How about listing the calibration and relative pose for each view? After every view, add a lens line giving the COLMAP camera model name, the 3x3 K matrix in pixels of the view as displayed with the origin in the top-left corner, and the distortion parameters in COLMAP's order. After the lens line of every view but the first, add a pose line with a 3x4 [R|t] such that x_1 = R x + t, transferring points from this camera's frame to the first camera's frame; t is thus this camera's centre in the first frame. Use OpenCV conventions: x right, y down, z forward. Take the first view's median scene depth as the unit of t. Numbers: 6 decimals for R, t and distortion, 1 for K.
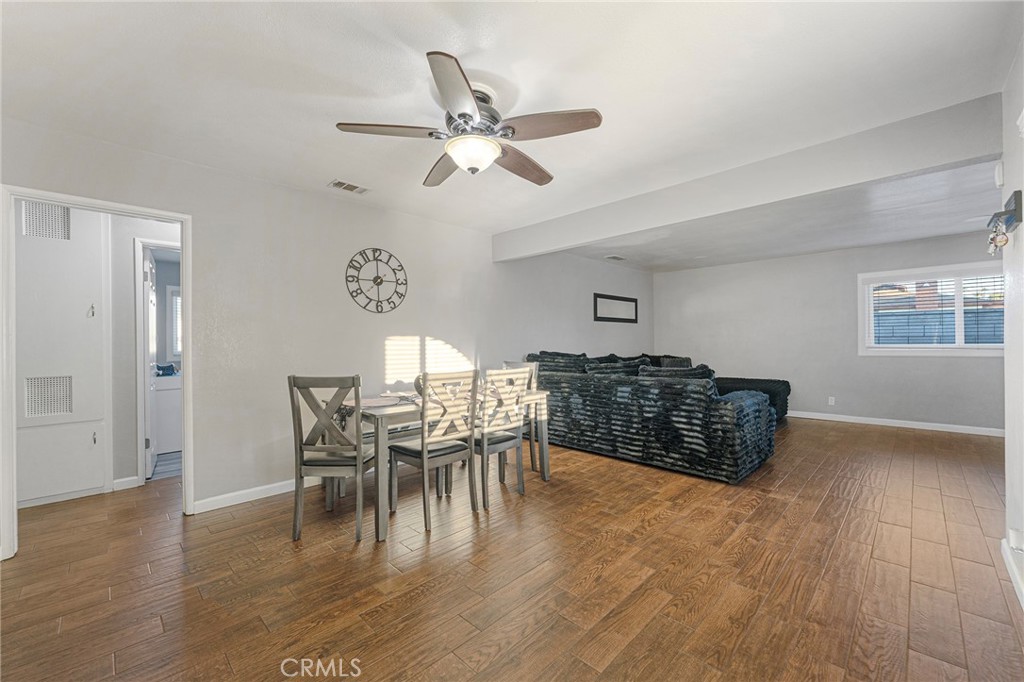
lens RADIAL K [[409.2, 0, 520.0], [0, 409.2, 346.1], [0, 0, 1]] dist [-0.007571, -0.000030]
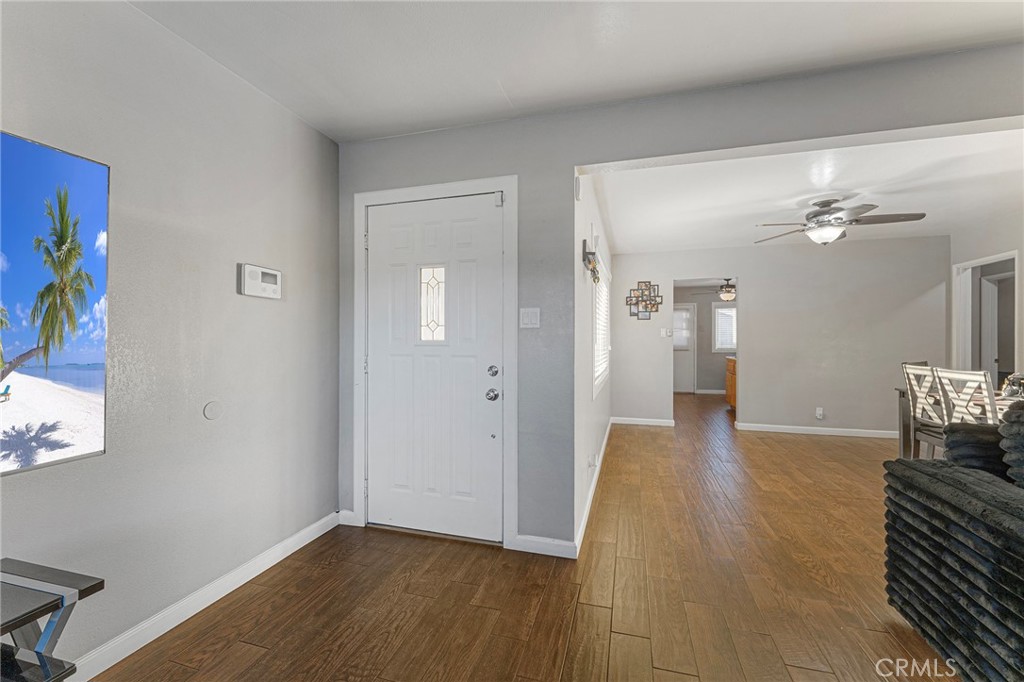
lens RADIAL K [[409.2, 0, 511.9], [0, 409.2, 343.3], [0, 0, 1]] dist [-0.007571, -0.000030]
pose [[-0.882806, 0.017754, -0.469402, 1.060877], [0.013017, 0.999826, 0.013335, -0.027715], [0.469557, 0.005662, -0.882884, 1.068512]]
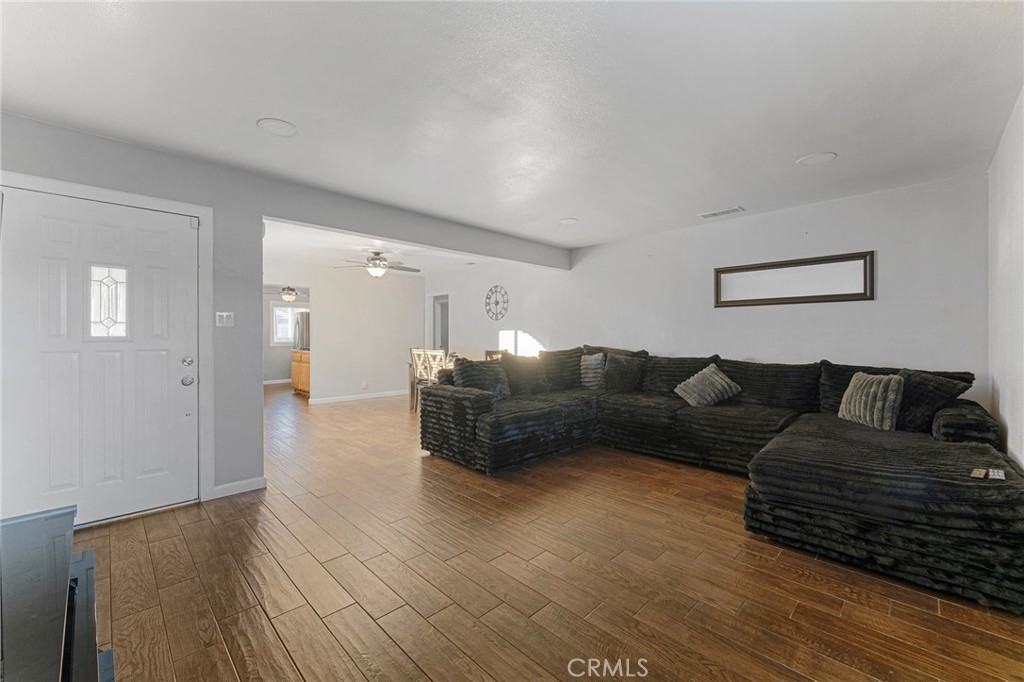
lens RADIAL K [[409.2, 0, 514.7], [0, 409.2, 336.4], [0, 0, 1]] dist [-0.007571, -0.000030]
pose [[-0.013487, 0.016611, -0.999771, 1.555535], [-0.001257, 0.999861, 0.016629, -0.037814], [0.999908, 0.001481, -0.013464, 1.125868]]
